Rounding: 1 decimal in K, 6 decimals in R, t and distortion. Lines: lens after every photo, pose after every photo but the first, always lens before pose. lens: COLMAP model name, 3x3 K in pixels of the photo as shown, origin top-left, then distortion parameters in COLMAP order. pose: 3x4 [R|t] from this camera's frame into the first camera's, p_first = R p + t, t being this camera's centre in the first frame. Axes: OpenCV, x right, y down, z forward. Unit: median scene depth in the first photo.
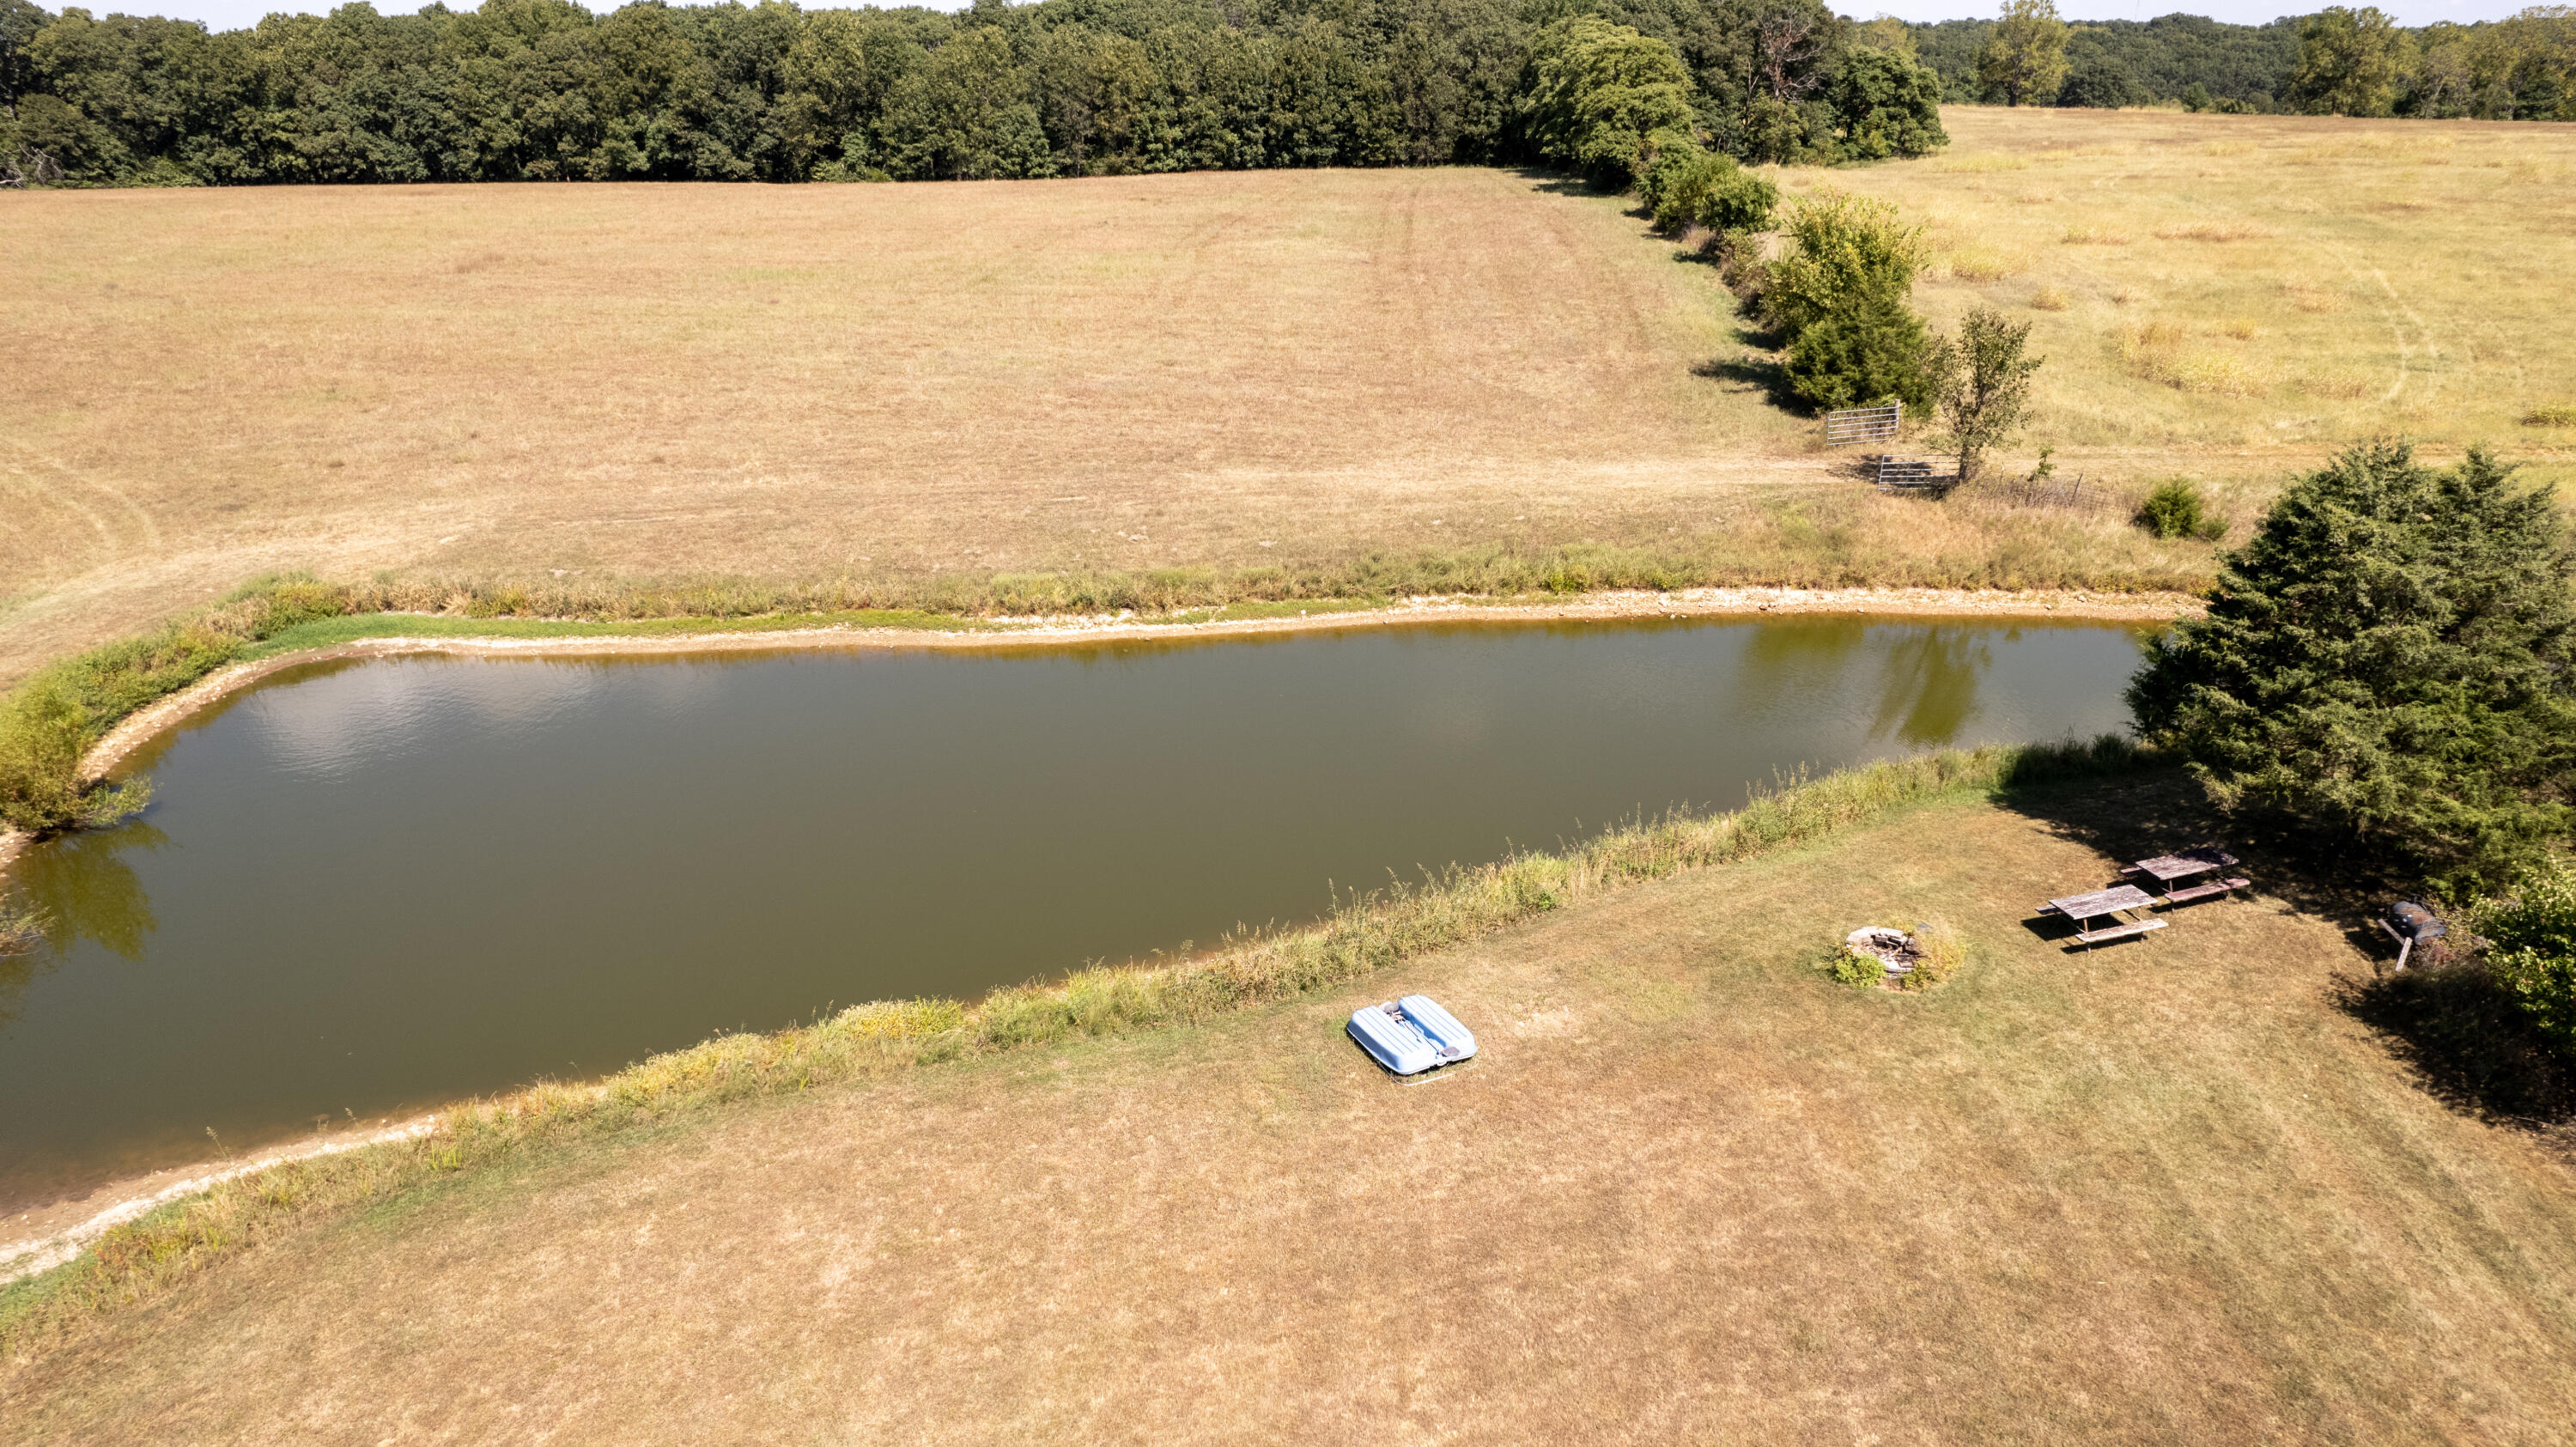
lens RADIAL K [[1650.3, 0, 1300.7], [0, 1650.3, 728.9], [0, 0, 1]] dist [-0.088833, 0.082518]
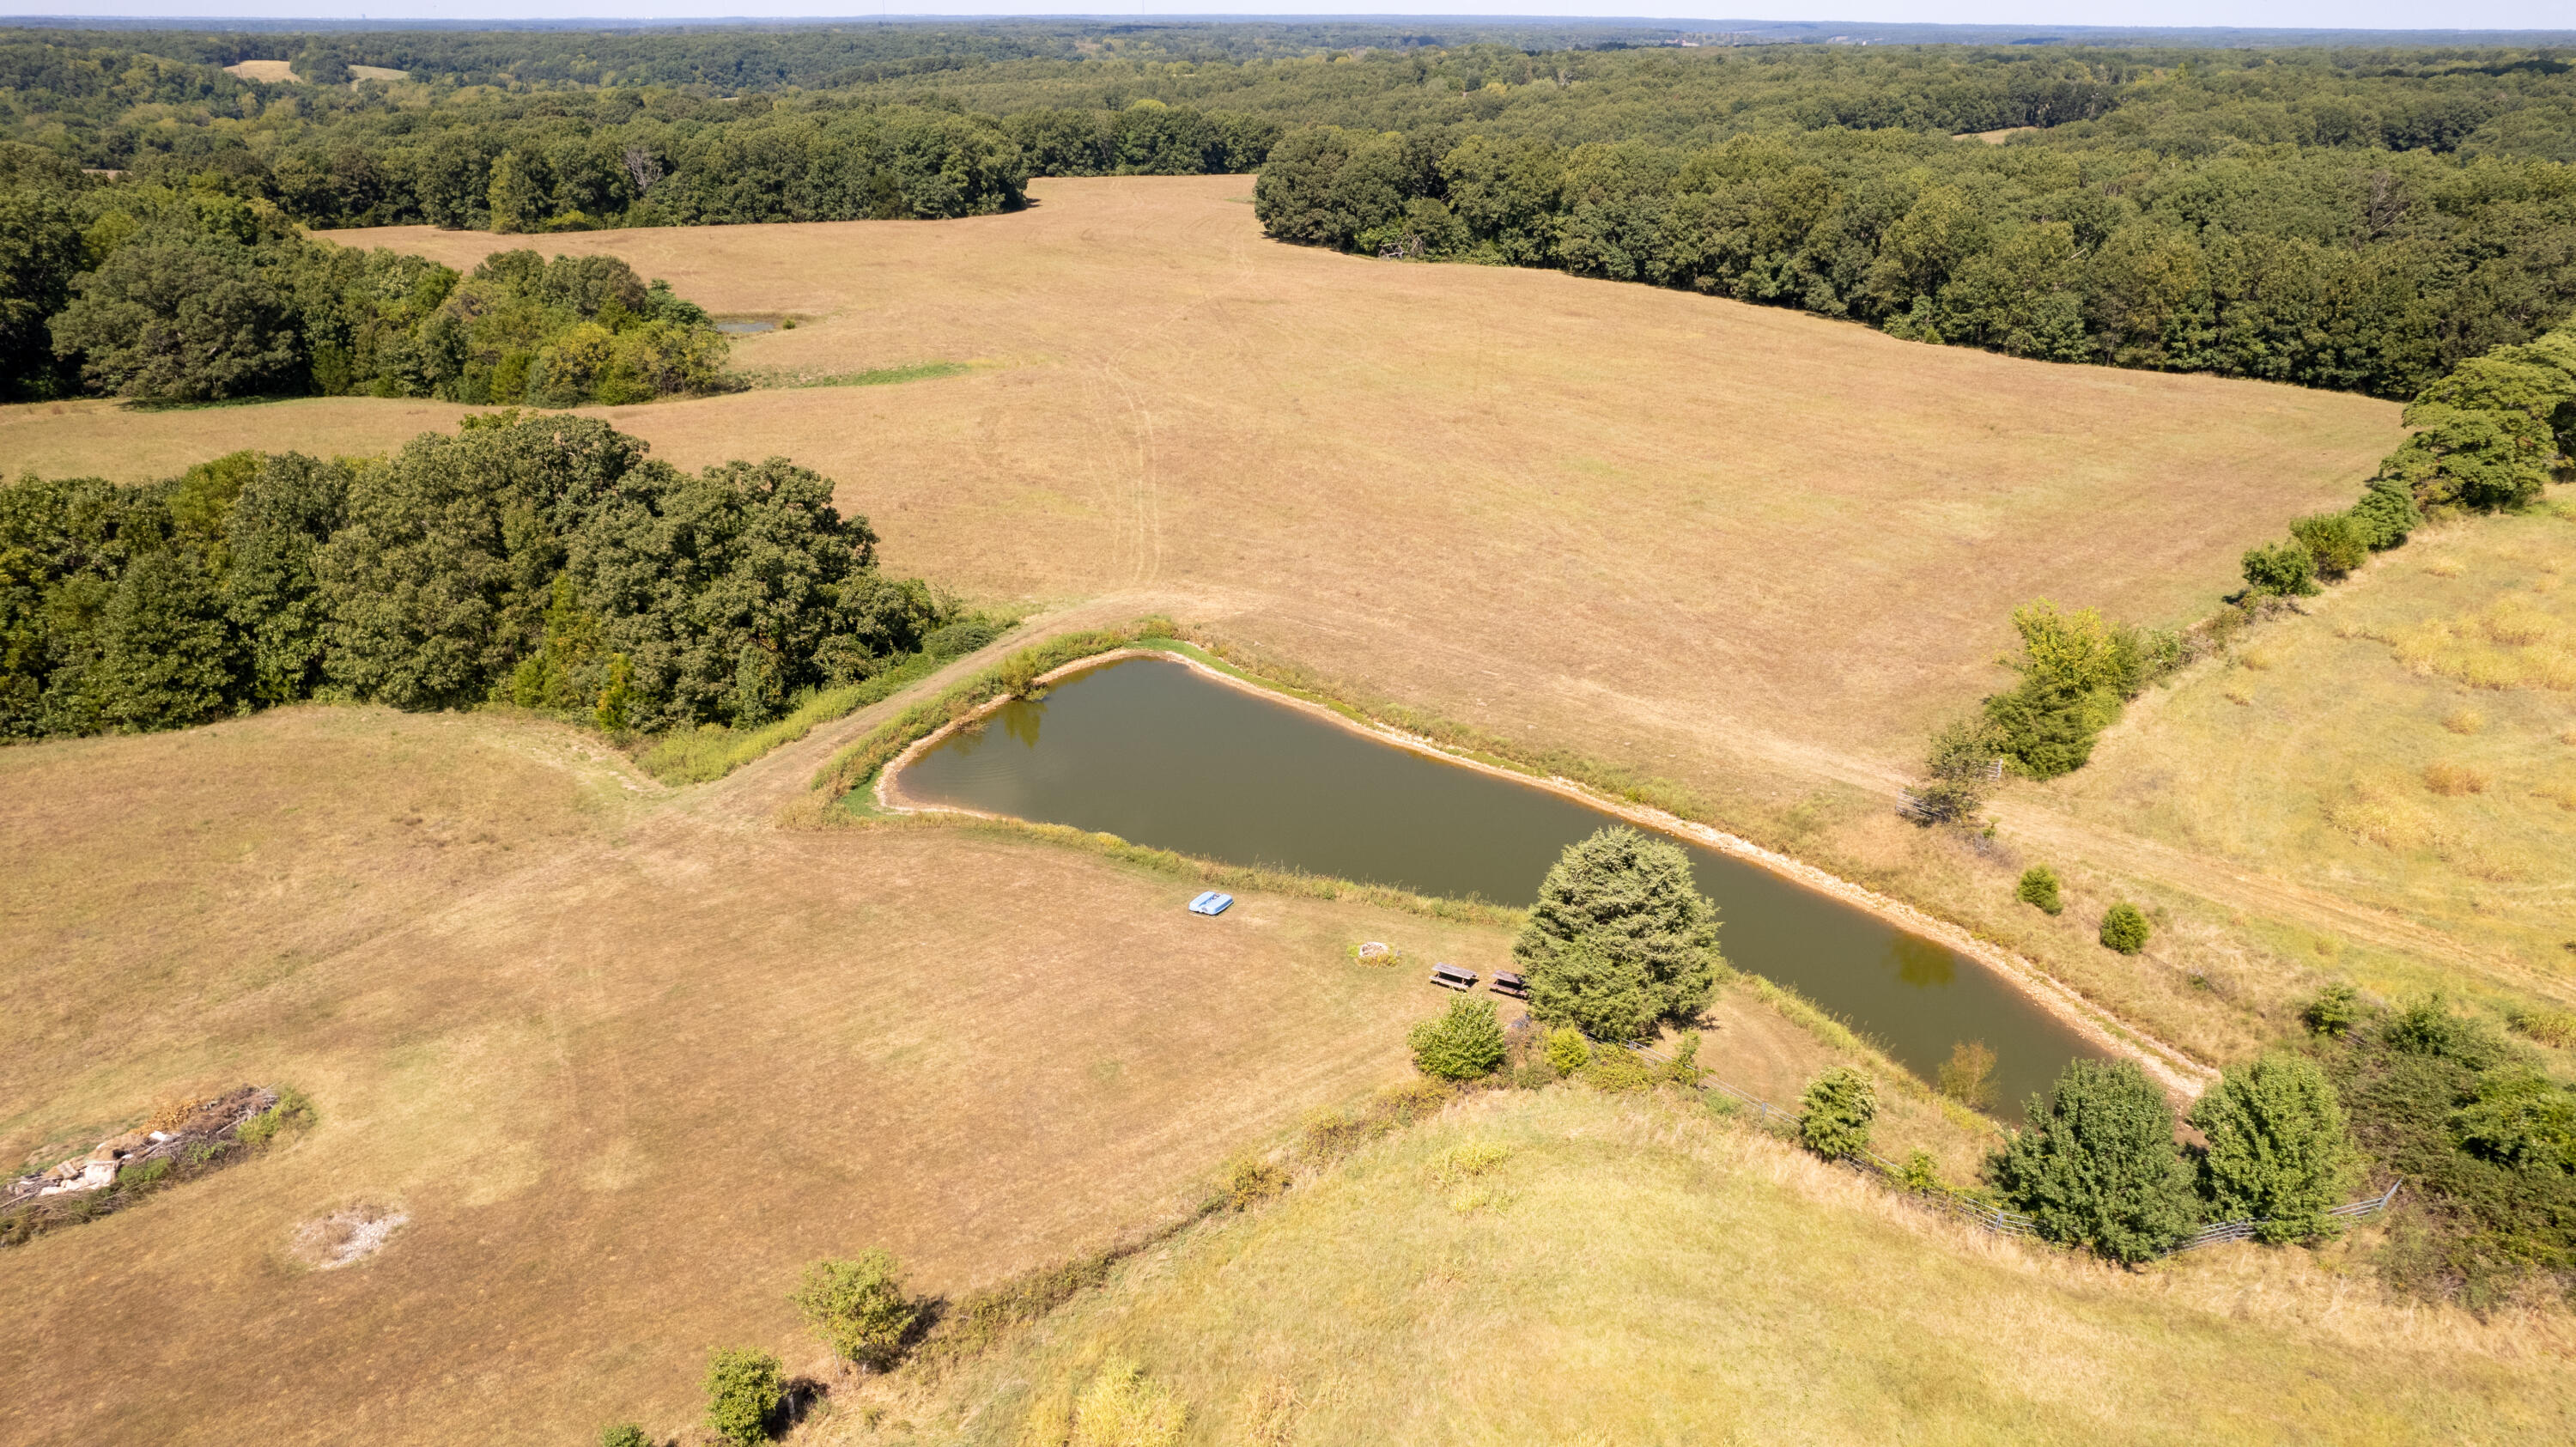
lens RADIAL K [[1650.3, 0, 1300.7], [0, 1650.3, 728.9], [0, 0, 1]] dist [-0.088833, 0.082518]
pose [[0.691592, 0.294164, -0.659672, 0.794732], [-0.290330, 0.949495, 0.119025, -0.197901], [0.661369, 0.109206, 0.742069, -0.430015]]
